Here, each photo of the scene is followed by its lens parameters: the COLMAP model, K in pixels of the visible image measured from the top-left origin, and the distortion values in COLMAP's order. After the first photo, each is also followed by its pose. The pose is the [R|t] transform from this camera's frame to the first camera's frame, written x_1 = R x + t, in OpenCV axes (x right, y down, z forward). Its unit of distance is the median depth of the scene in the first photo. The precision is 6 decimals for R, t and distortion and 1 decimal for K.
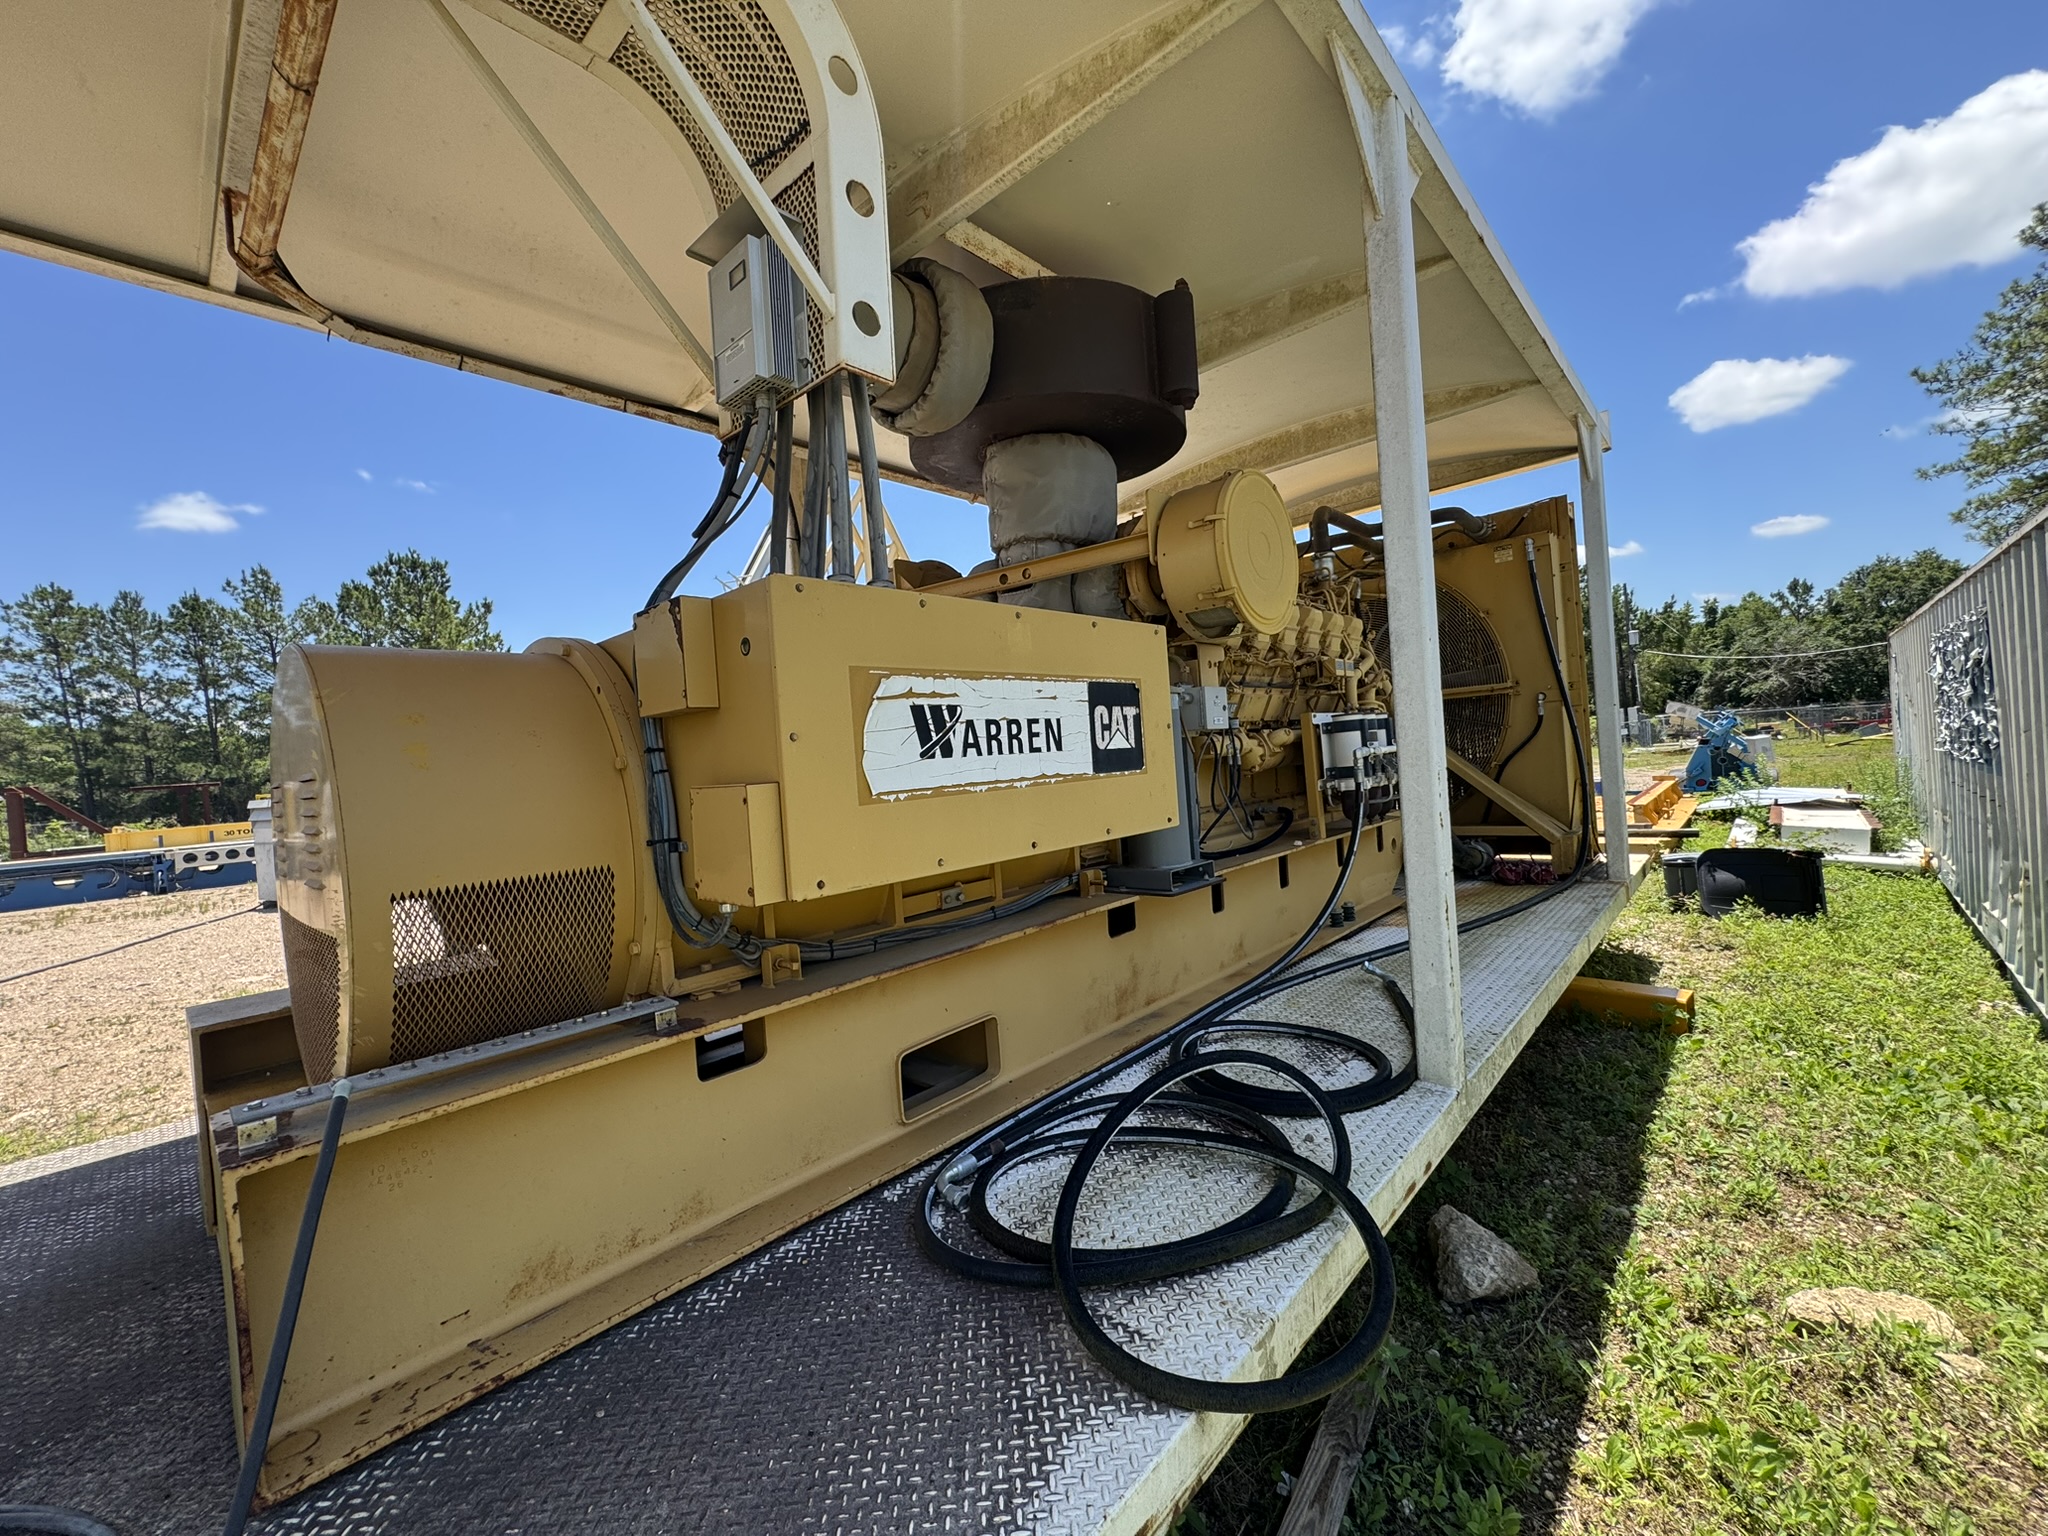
lens RADIAL K [[831.4, 0, 1024.0], [0, 831.4, 768.0], [0, 0, 1]] dist [-0.000616, 0.002402]
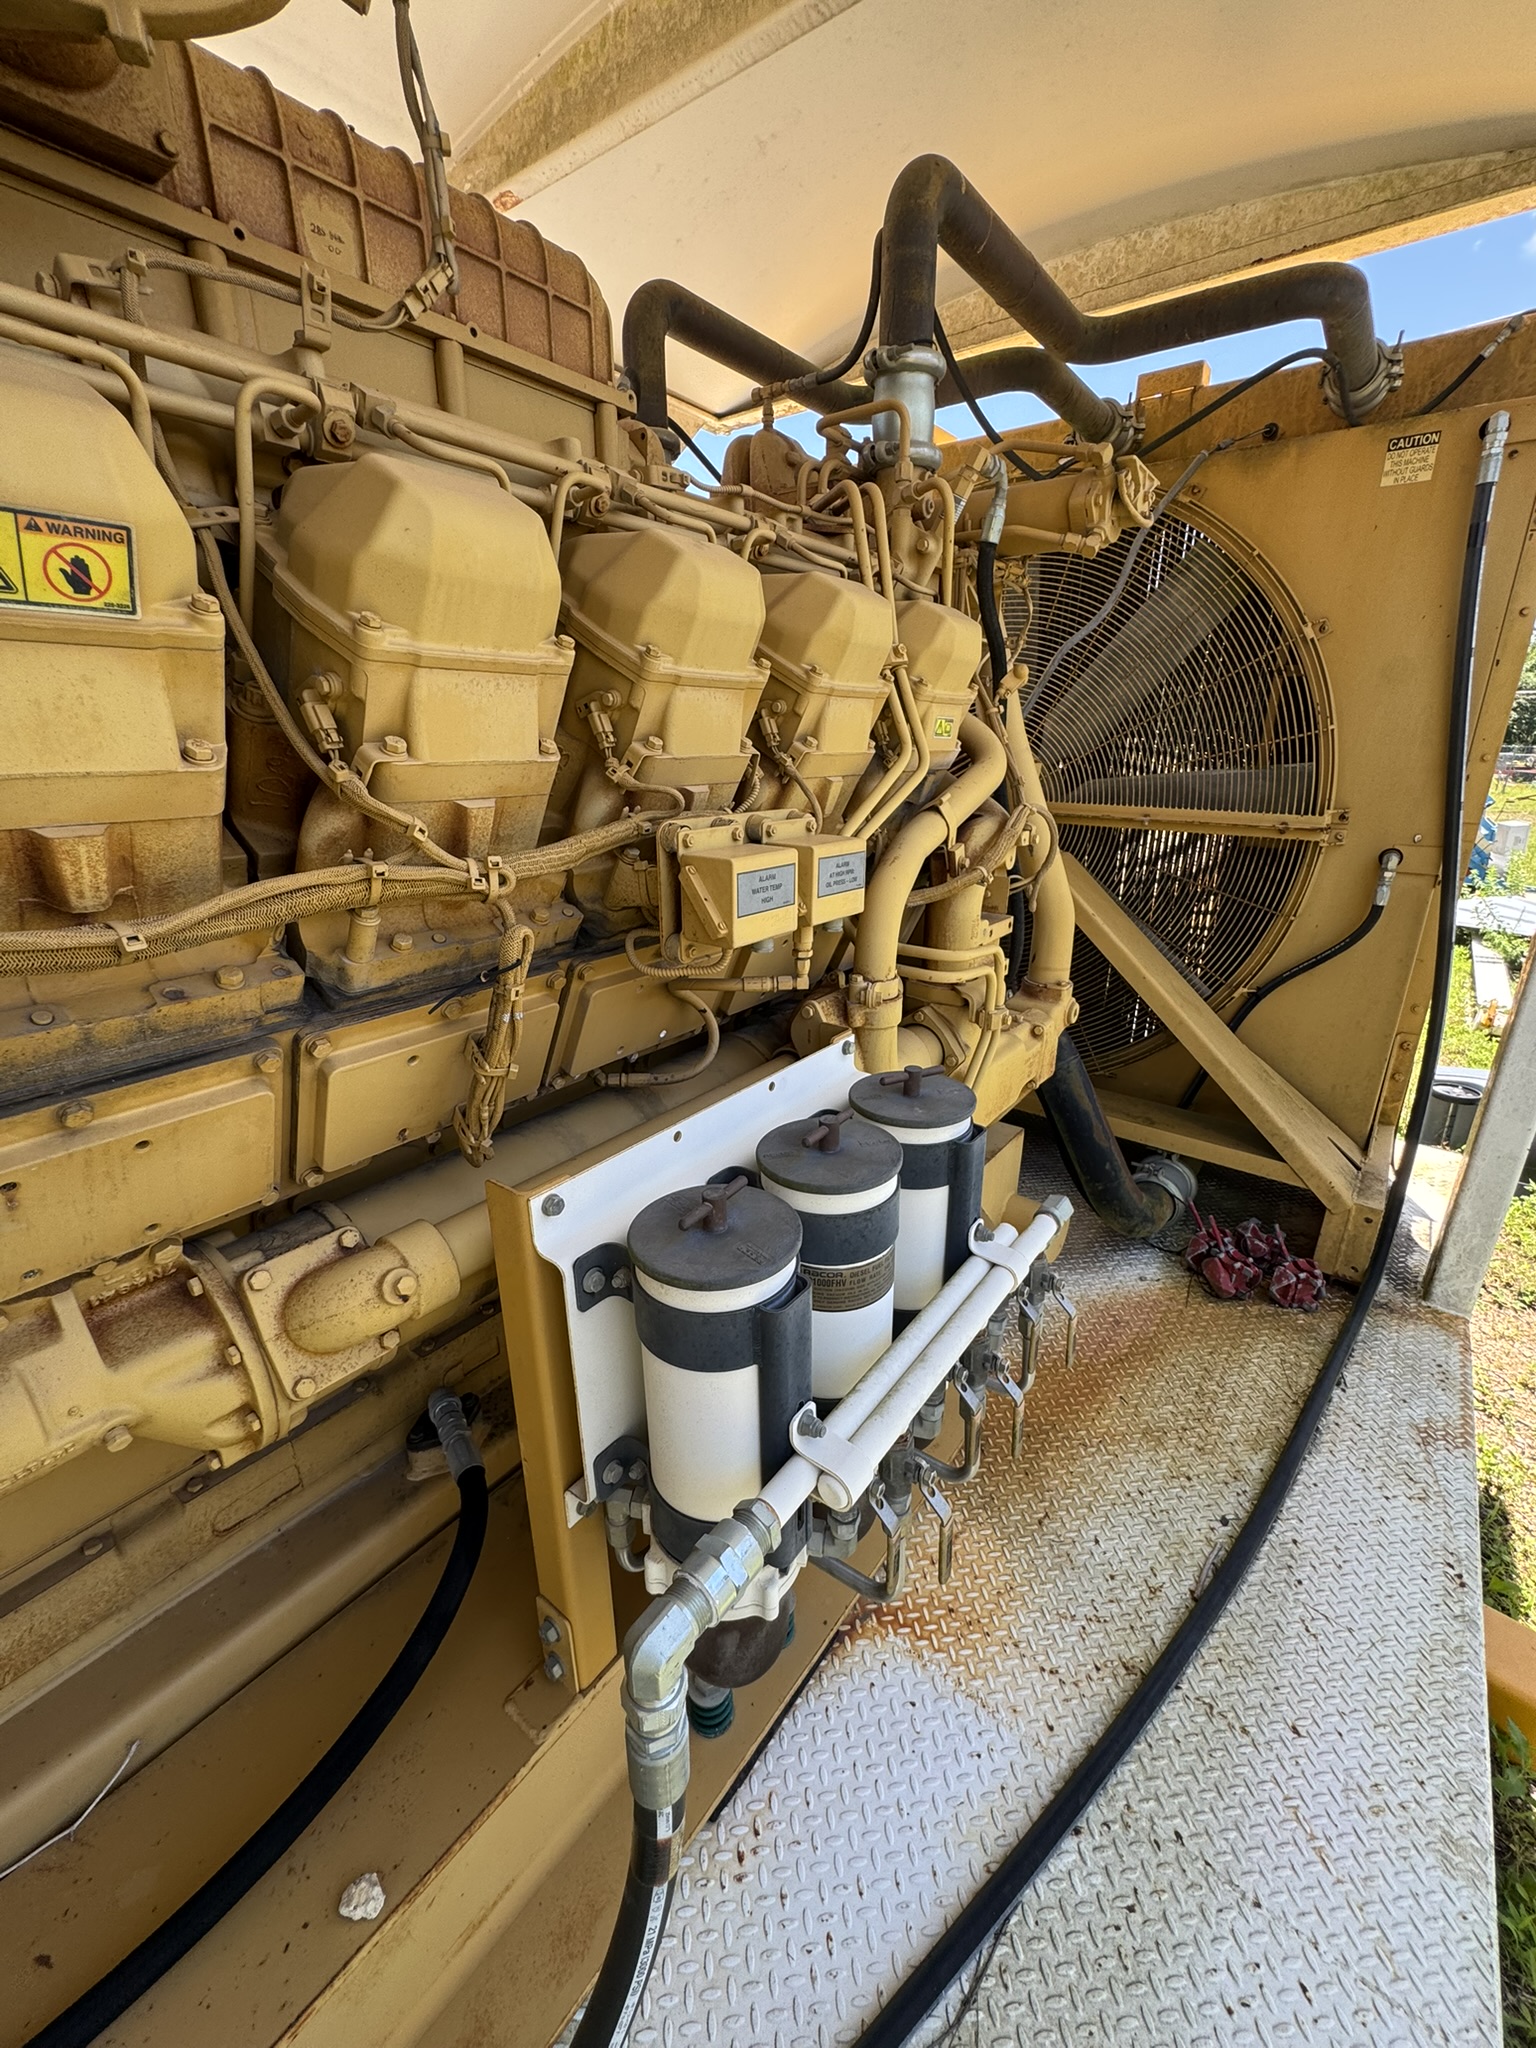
lens RADIAL K [[822.1, 0, 772.4], [0, 822.1, 1015.5], [0, 0, 1]] dist [-0.002901, 0.000417]
pose [[0.993784, 0.045550, 0.101584, 0.277941], [-0.075053, 0.948053, 0.309132, -0.117943], [-0.082226, -0.314834, 0.945578, 0.620918]]
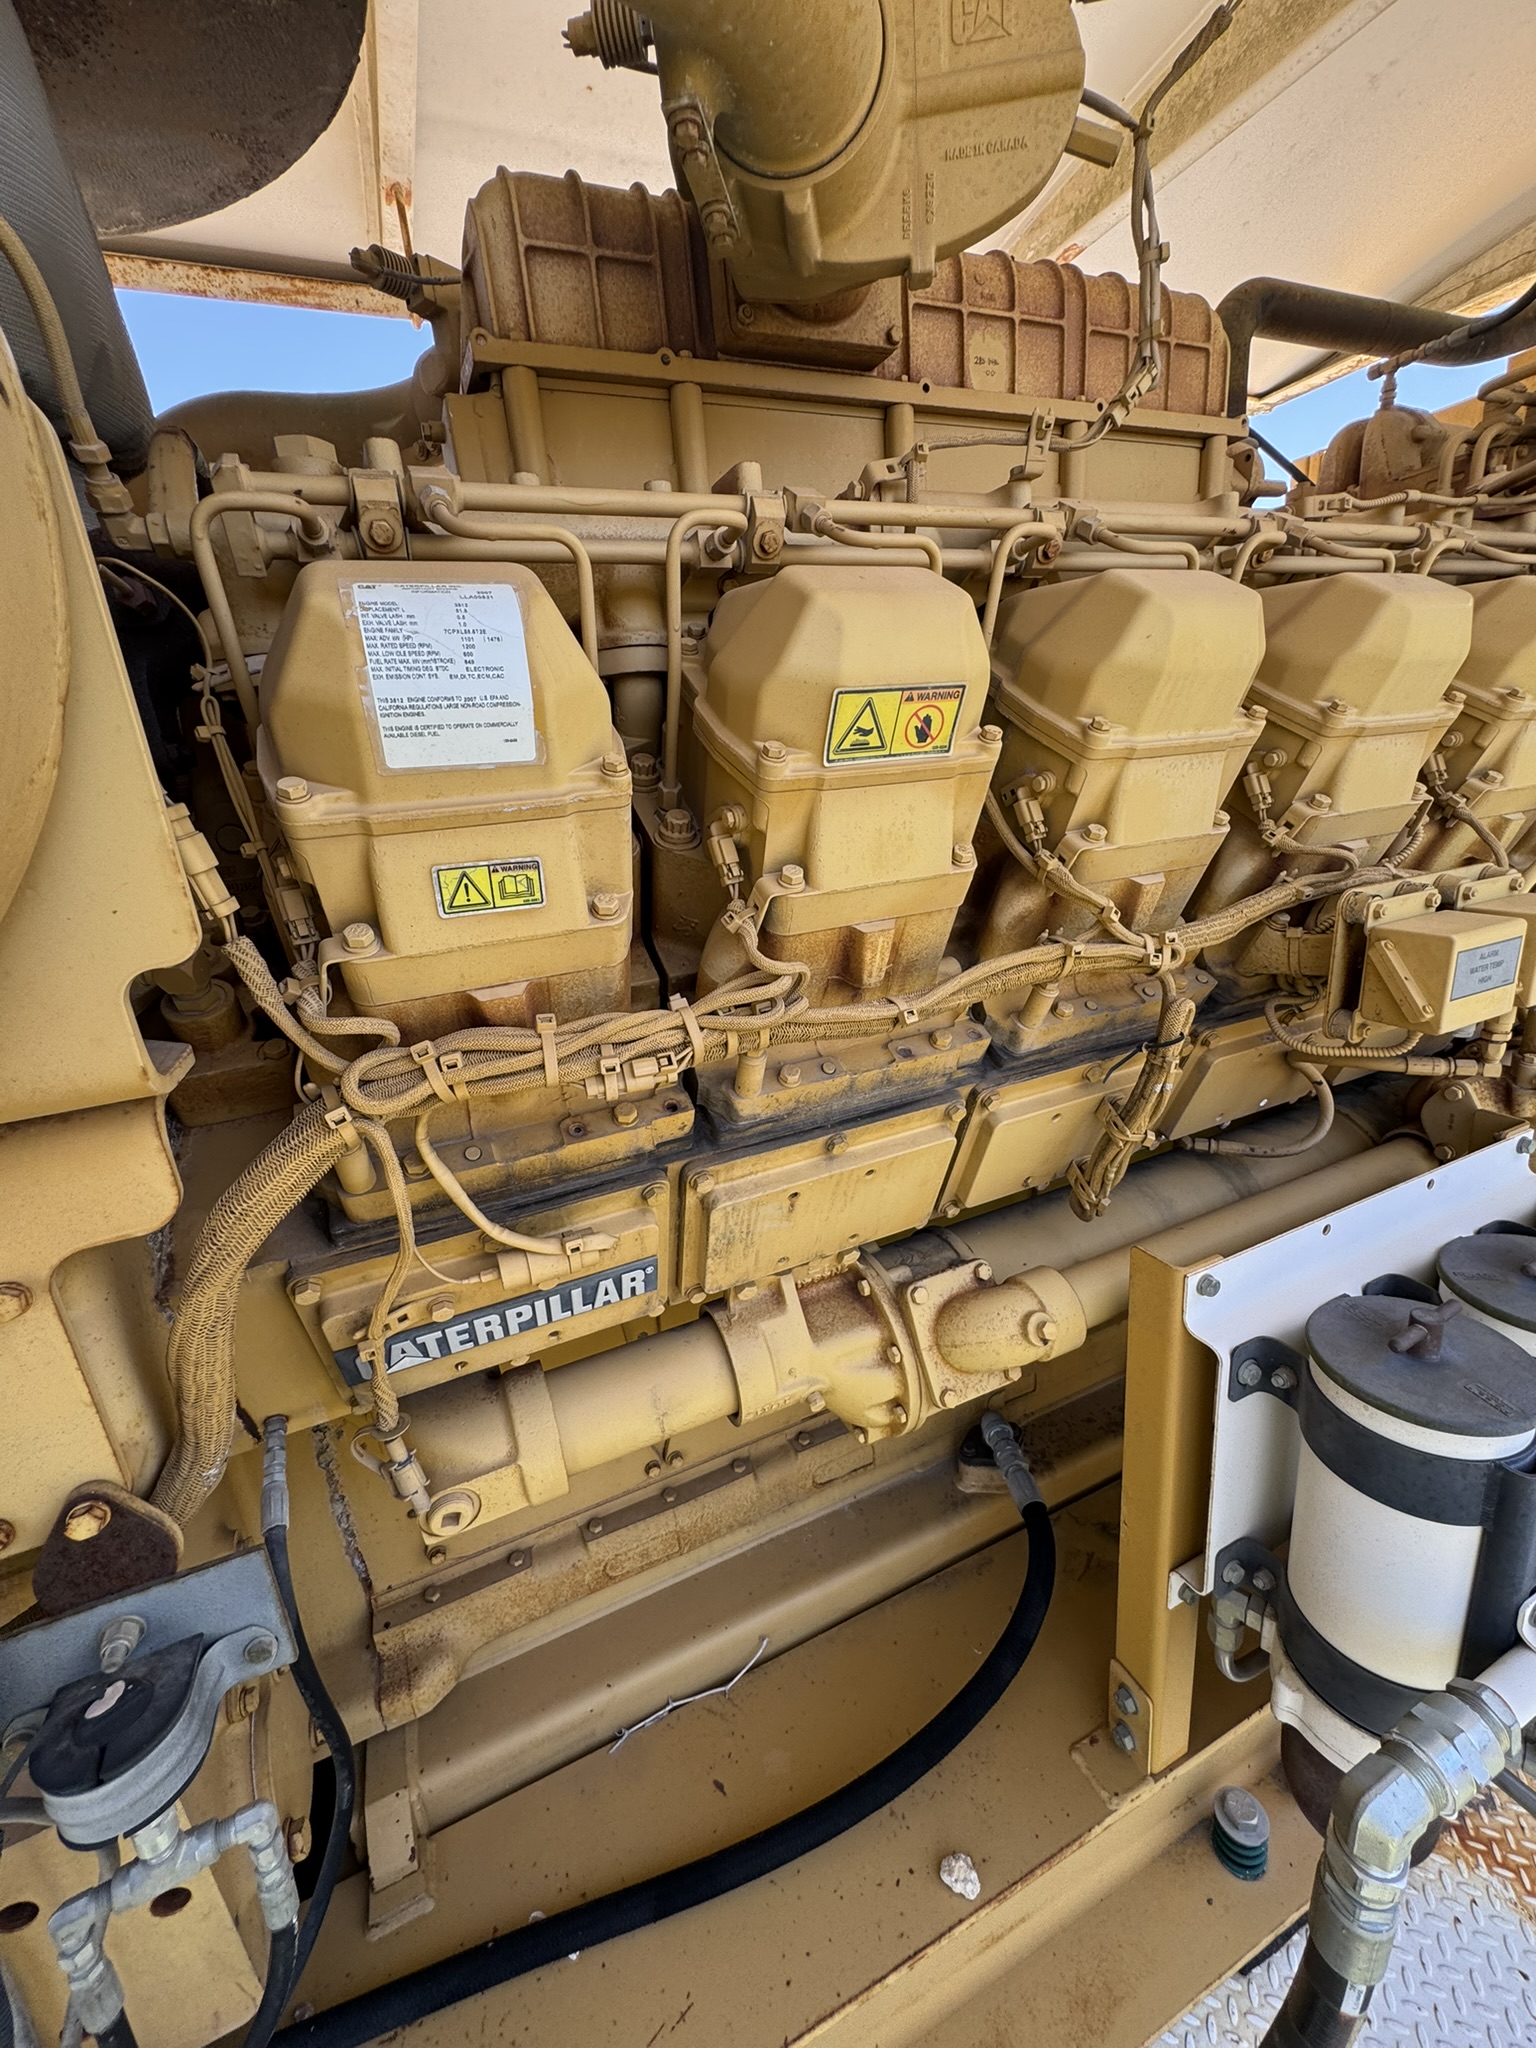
lens RADIAL K [[822.1, 0, 772.4], [0, 822.1, 1015.5], [0, 0, 1]] dist [-0.002901, 0.000417]
pose [[0.915158, 0.111825, -0.387274, 0.243775], [0.014251, 0.951174, 0.308327, -0.126451], [0.402844, -0.287687, 0.868880, 0.611555]]
